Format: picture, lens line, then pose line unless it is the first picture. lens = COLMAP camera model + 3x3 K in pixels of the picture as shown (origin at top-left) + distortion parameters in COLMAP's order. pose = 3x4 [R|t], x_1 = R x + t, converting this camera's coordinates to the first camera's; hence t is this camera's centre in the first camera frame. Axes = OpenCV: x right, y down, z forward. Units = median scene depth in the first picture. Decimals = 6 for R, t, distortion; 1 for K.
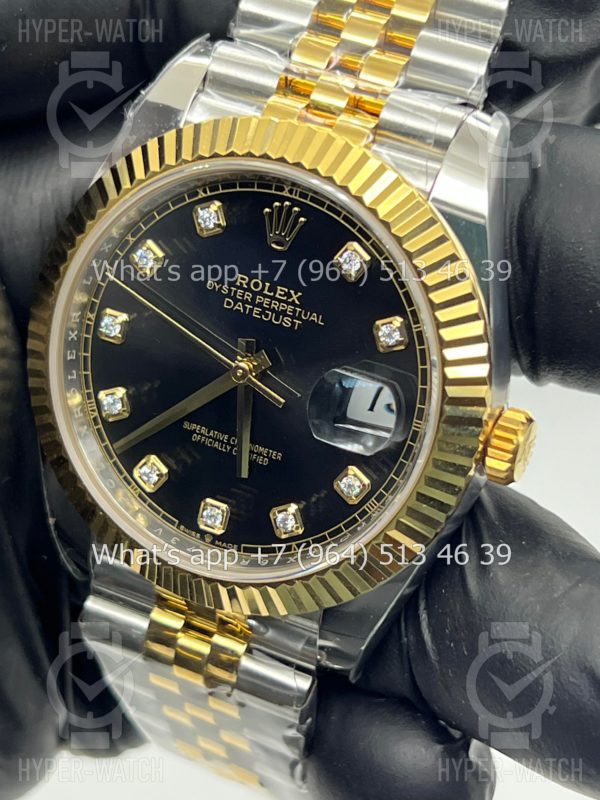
lens RADIAL K [[1876.2, 0, 283.8], [0, 1876.2, 392.8], [0, 0, 1]] dist [0.634396, 0.000000]
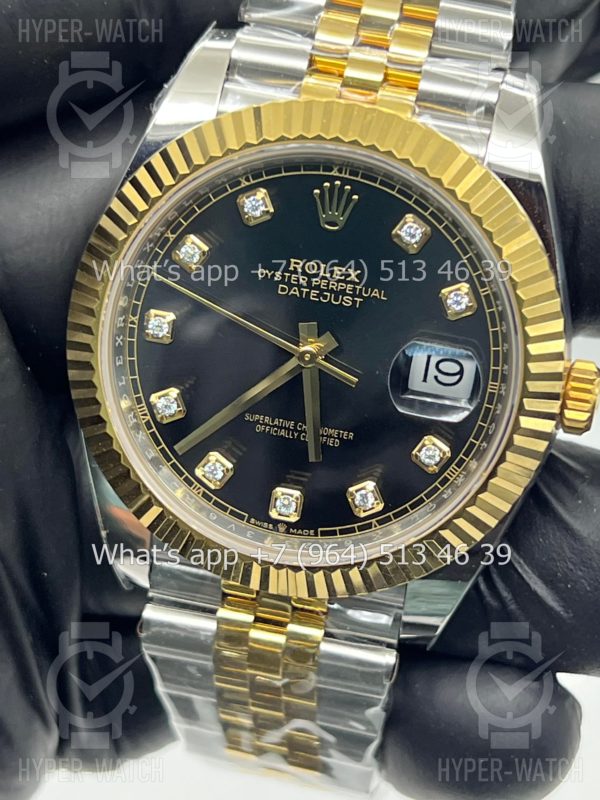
lens RADIAL K [[1876.2, 0, 318.1], [0, 1876.2, 385.9], [0, 0, 1]] dist [0.634396, 0.000000]
pose [[0.966862, -0.118016, 0.226387, -0.242635], [0.118988, 0.992851, 0.009398, -0.004104], [-0.225877, 0.017851, 0.973992, 0.028532]]
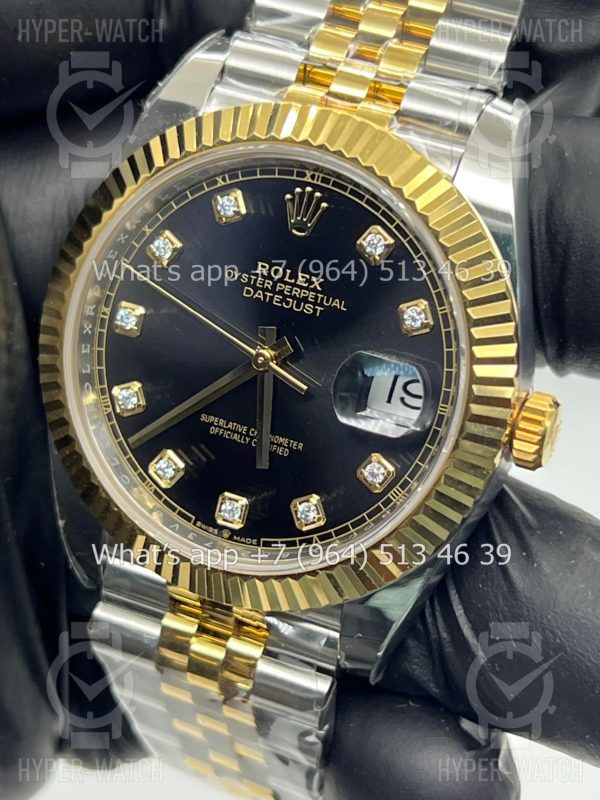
lens RADIAL K [[1876.2, 0, 302.8], [0, 1876.2, 382.3], [0, 0, 1]] dist [0.634396, 0.000000]
pose [[0.998792, -0.001377, 0.049128, -0.049365], [0.005351, 0.996711, -0.080866, 0.079901], [-0.048855, 0.081031, 0.995513, 0.018478]]
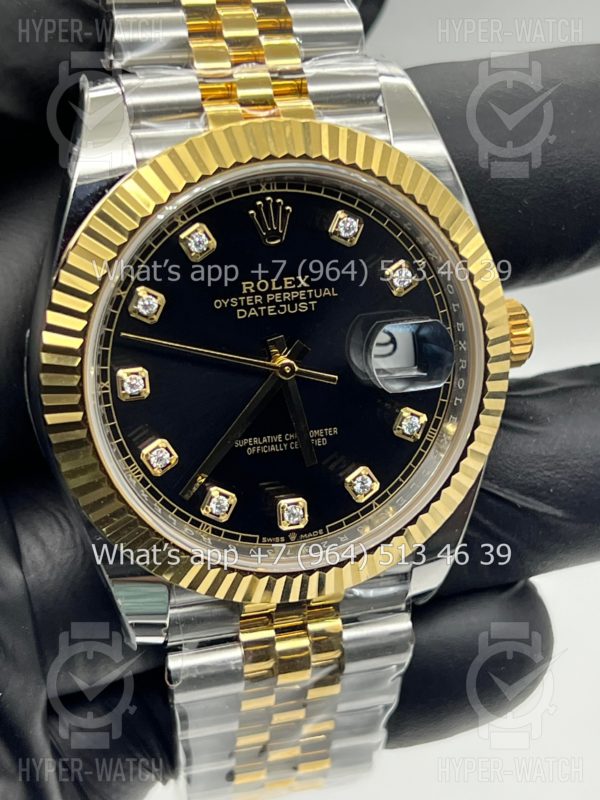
lens RADIAL K [[1876.2, 0, 300.3], [0, 1876.2, 396.6], [0, 0, 1]] dist [0.634396, 0.000000]
pose [[0.725783, -0.388258, 0.567887, -0.600727], [0.380859, 0.914232, 0.138298, -0.134976], [-0.572875, 0.115910, 0.811405, 0.163042]]
